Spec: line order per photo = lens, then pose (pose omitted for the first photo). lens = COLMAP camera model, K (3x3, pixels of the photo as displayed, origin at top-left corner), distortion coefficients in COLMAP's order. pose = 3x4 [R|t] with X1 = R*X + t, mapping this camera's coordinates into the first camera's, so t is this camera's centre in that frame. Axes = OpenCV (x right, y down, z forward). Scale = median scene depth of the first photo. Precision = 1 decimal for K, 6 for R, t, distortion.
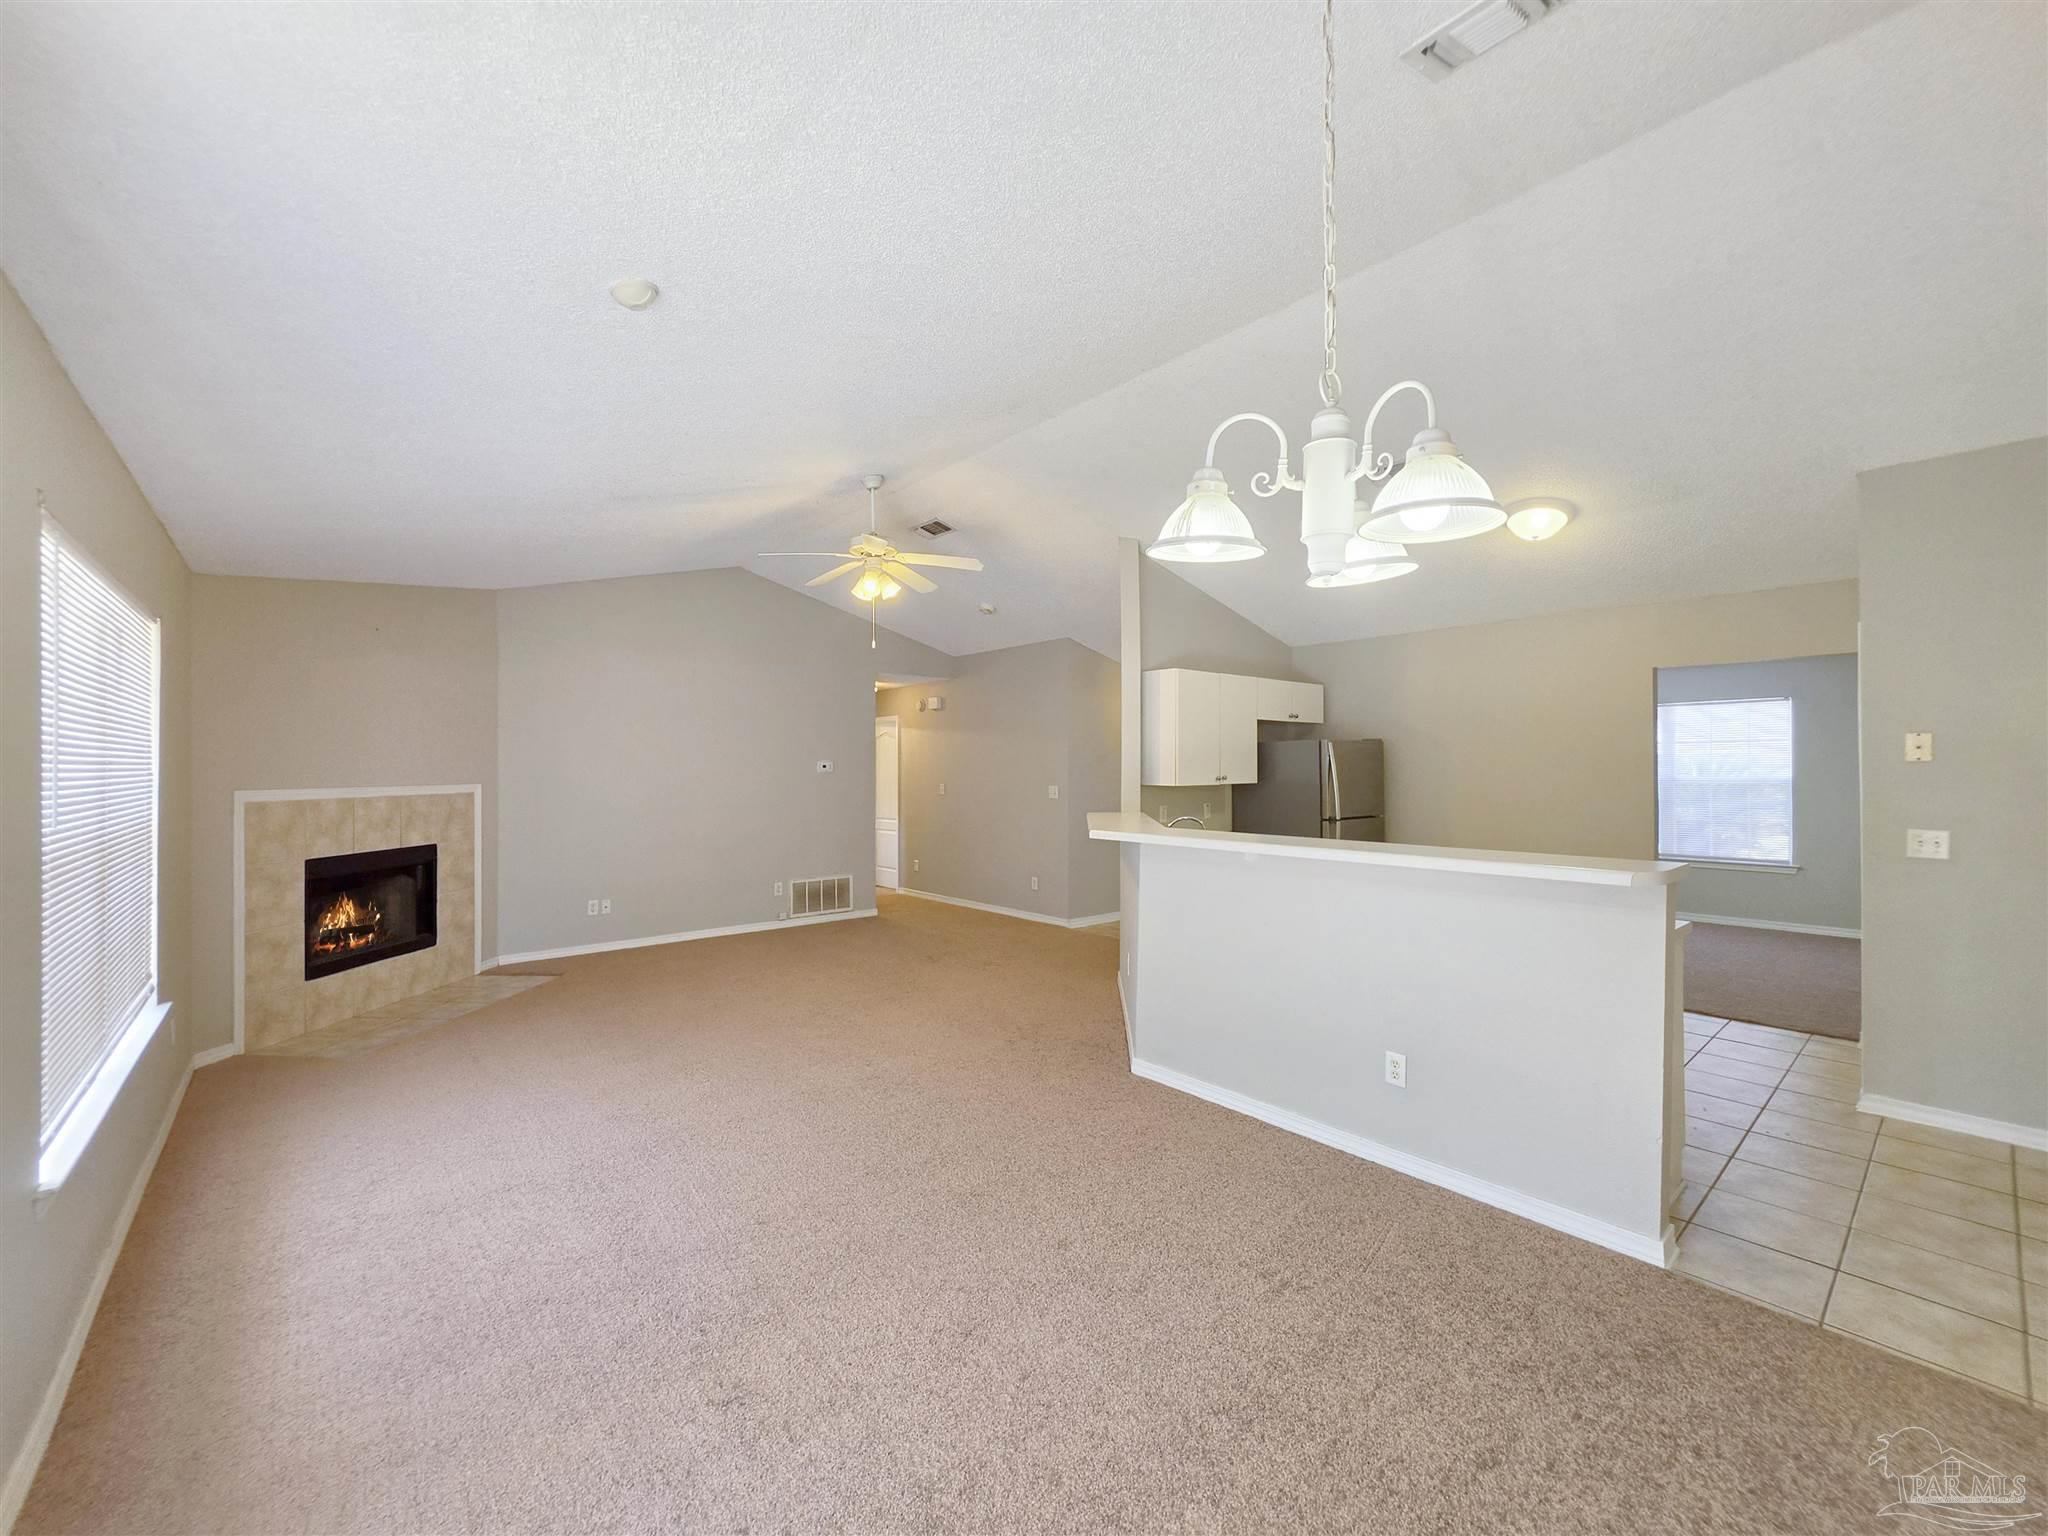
lens RADIAL K [[822.6, 0, 1024.0], [0, 822.6, 768.0], [0, 0, 1]] dist [-0.021770, -0.000129]
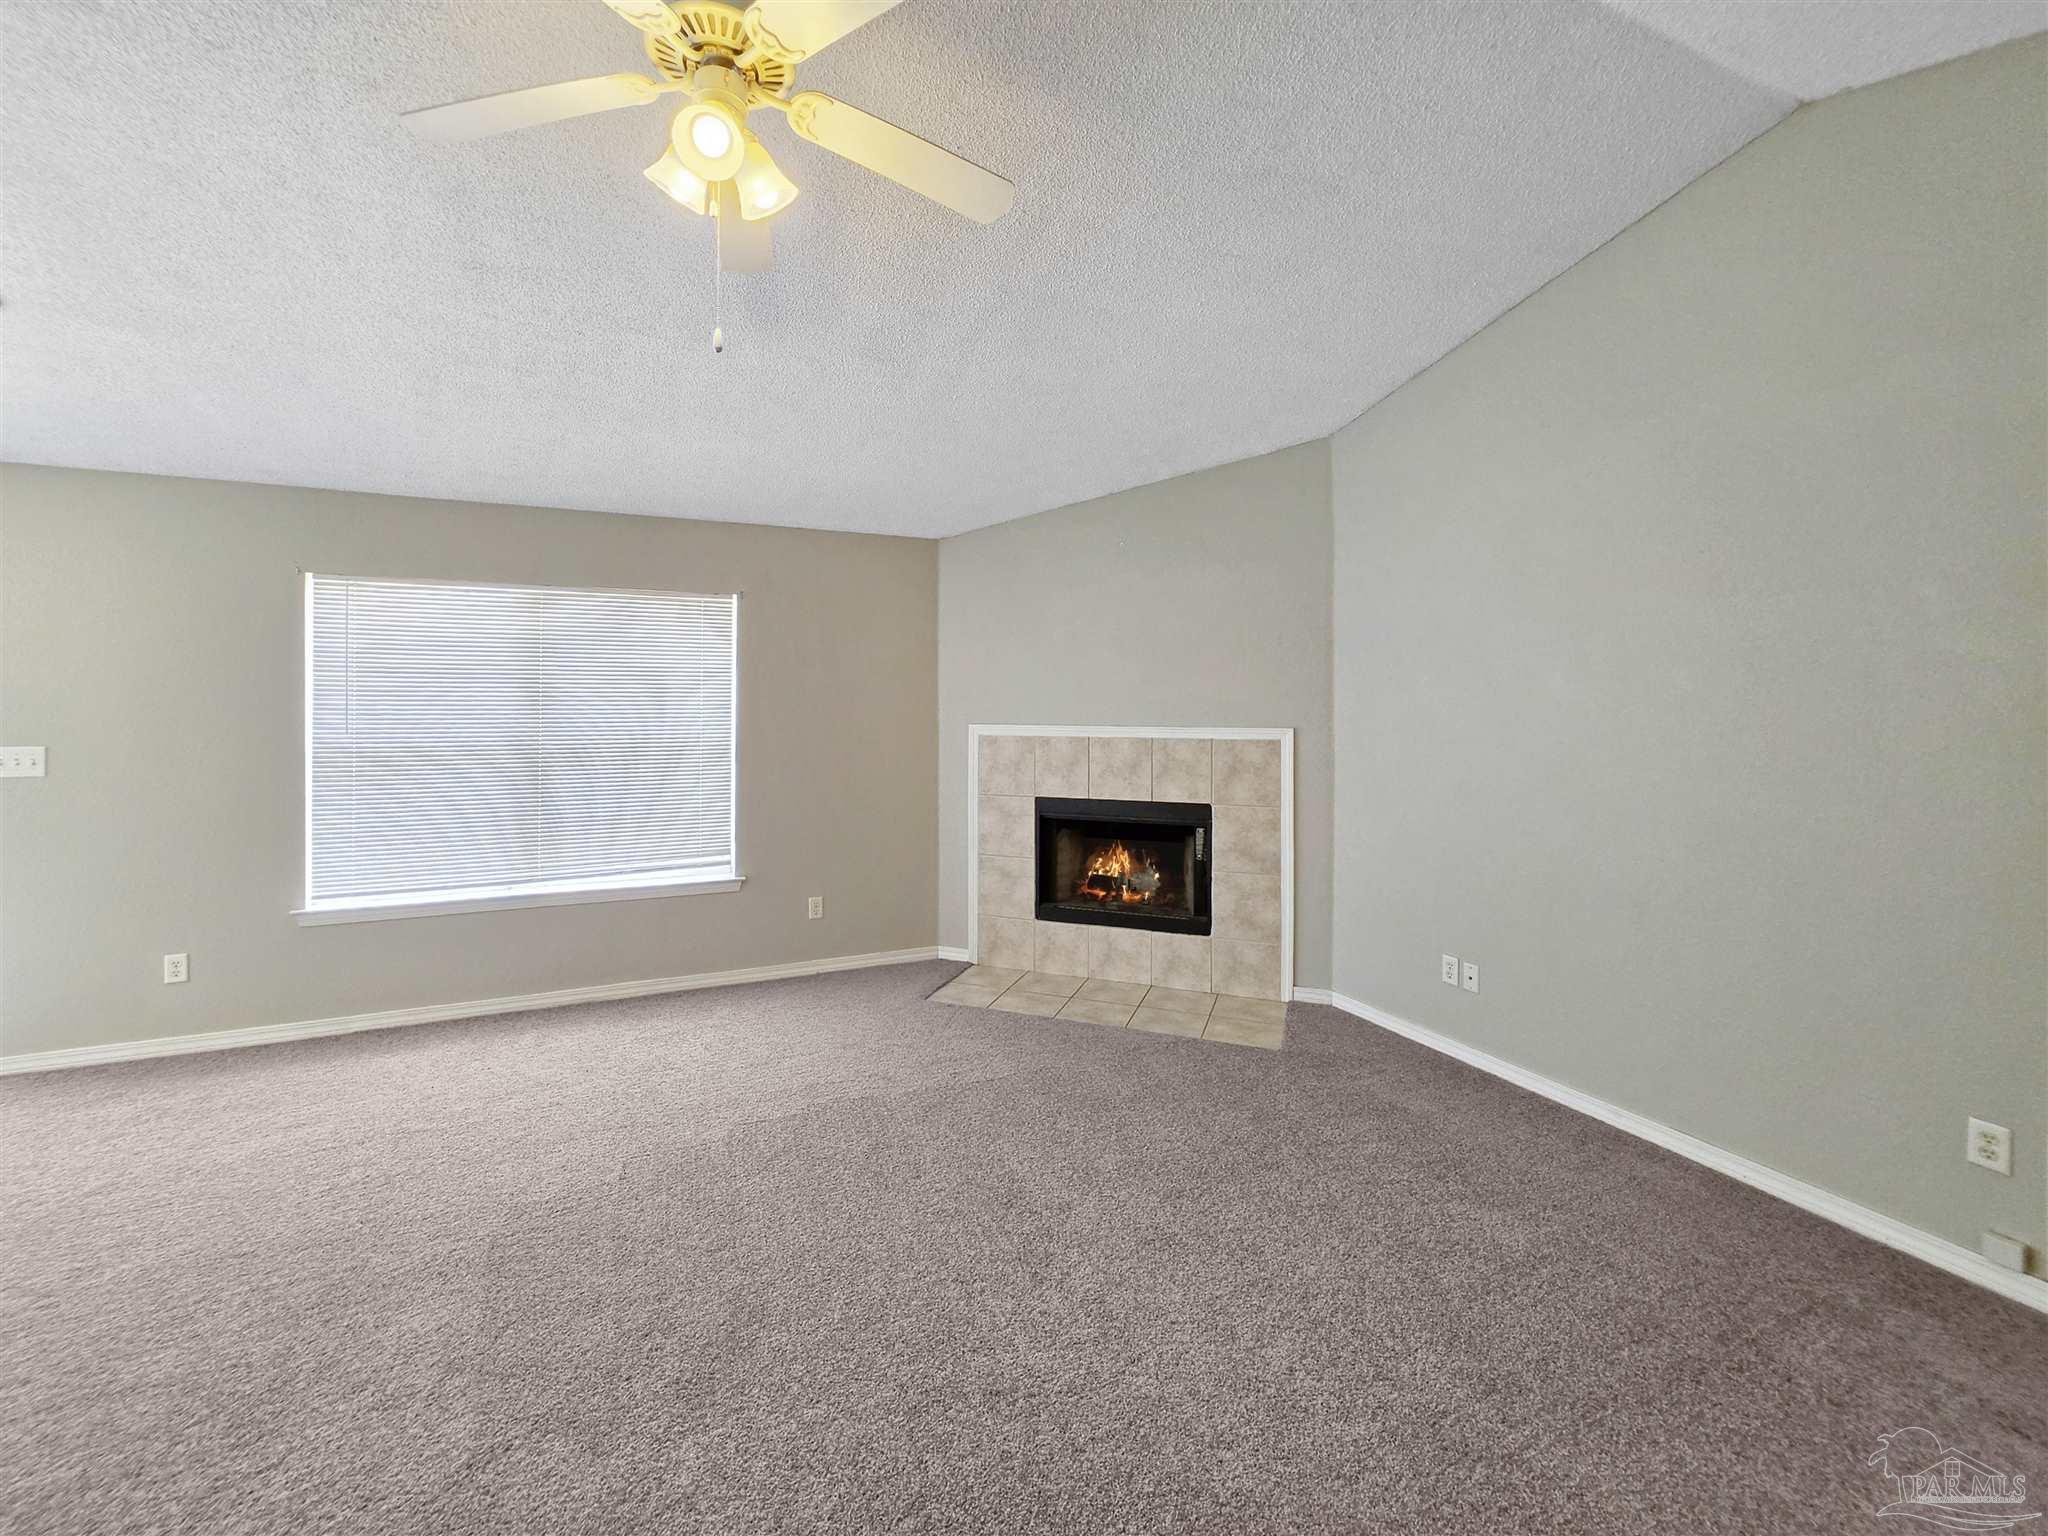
lens RADIAL K [[844.3, 0, 1020.4], [0, 844.3, 690.7], [0, 0, 1]] dist [-0.004551, 0.000277]
pose [[-0.273930, -0.010343, -0.961694, 0.106511], [-0.004435, 0.999945, -0.009491, -0.006108], [0.961739, 0.001665, -0.273961, 1.176078]]
